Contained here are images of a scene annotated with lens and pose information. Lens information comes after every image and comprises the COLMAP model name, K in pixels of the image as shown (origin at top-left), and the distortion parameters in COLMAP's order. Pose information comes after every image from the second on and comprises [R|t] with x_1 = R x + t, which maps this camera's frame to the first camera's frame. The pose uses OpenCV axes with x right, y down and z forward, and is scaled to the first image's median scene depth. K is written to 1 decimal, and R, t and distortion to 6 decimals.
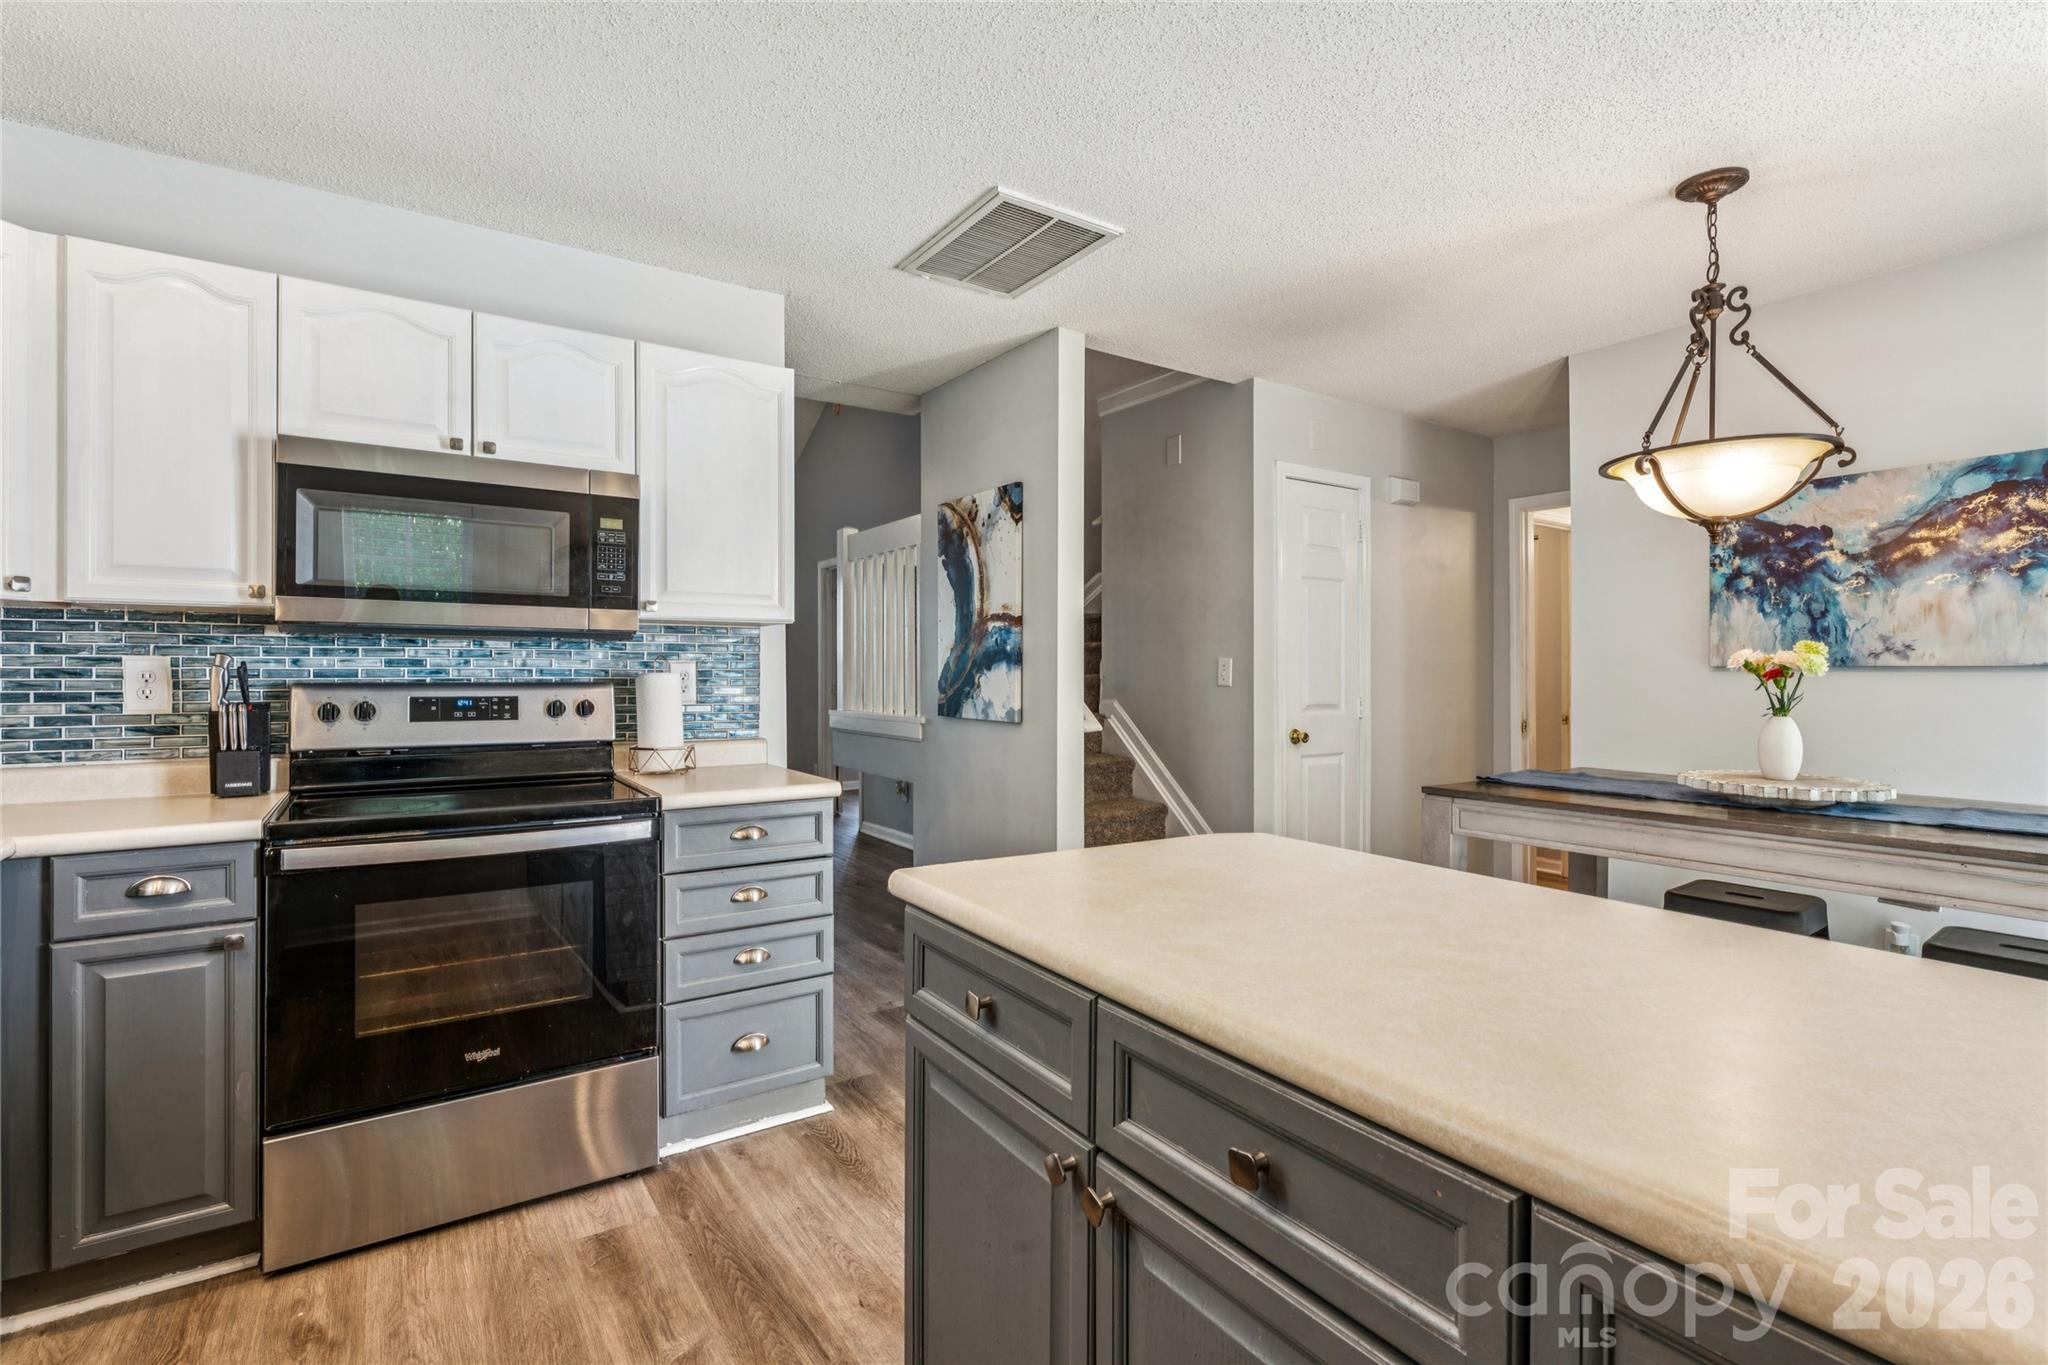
lens RADIAL K [[939.2, 0, 1020.4], [0, 939.2, 671.6], [0, 0, 1]] dist [-0.002044, -0.000482]
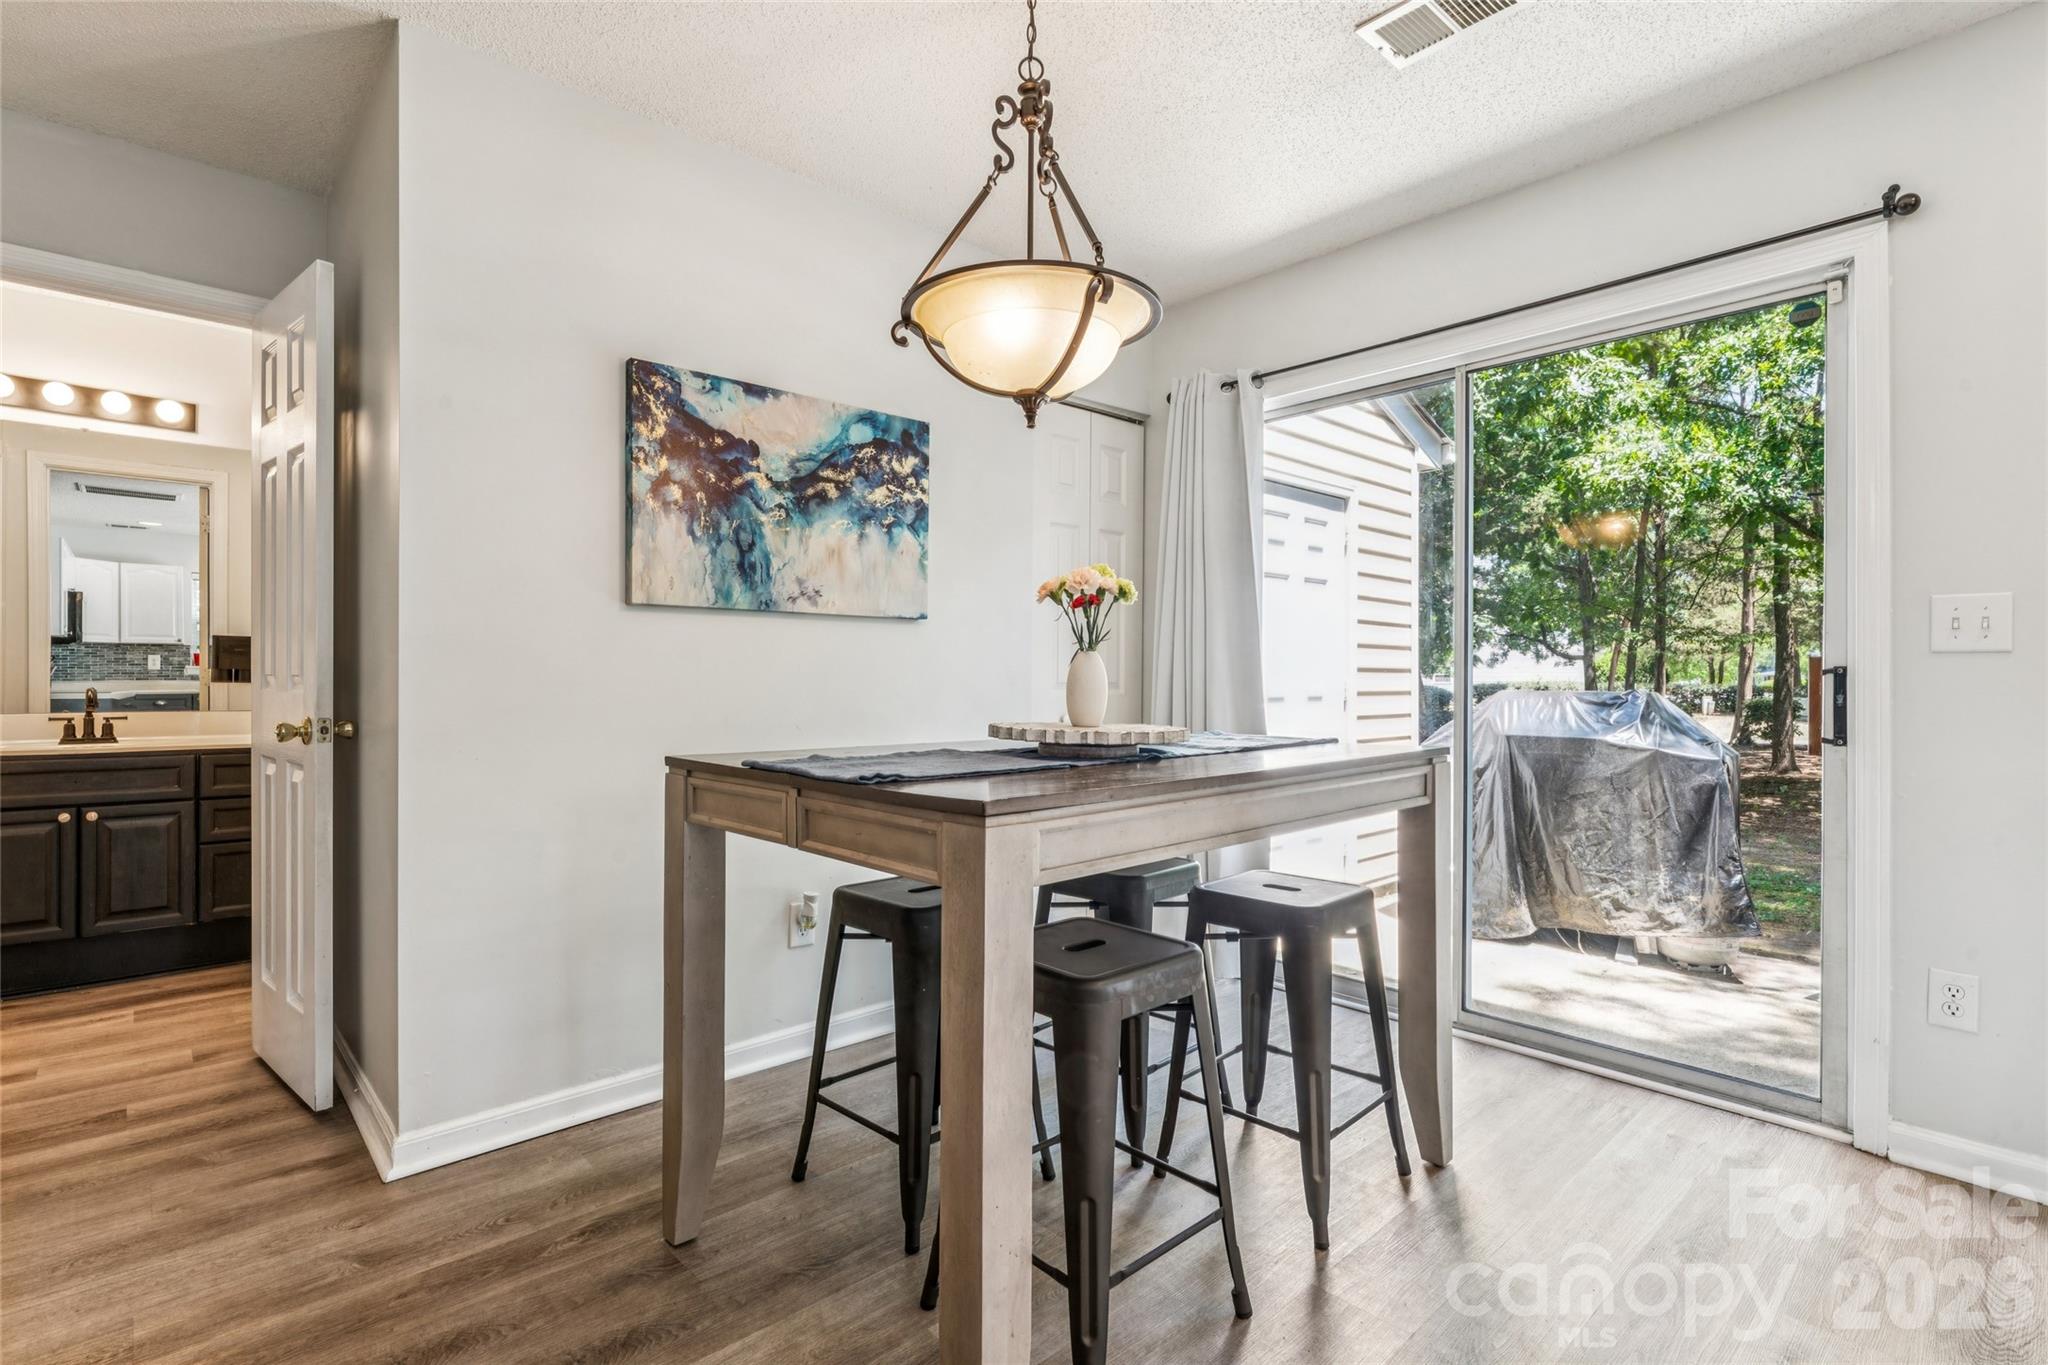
lens RADIAL K [[969.2, 0, 1018.6], [0, 969.2, 681.7], [0, 0, 1]] dist [-0.000149, 0.000175]
pose [[-0.162215, -0.007007, 0.986731, -0.034605], [-0.001171, 0.999975, 0.006909, 0.054224], [-0.986755, -0.000035, -0.162219, 0.938388]]
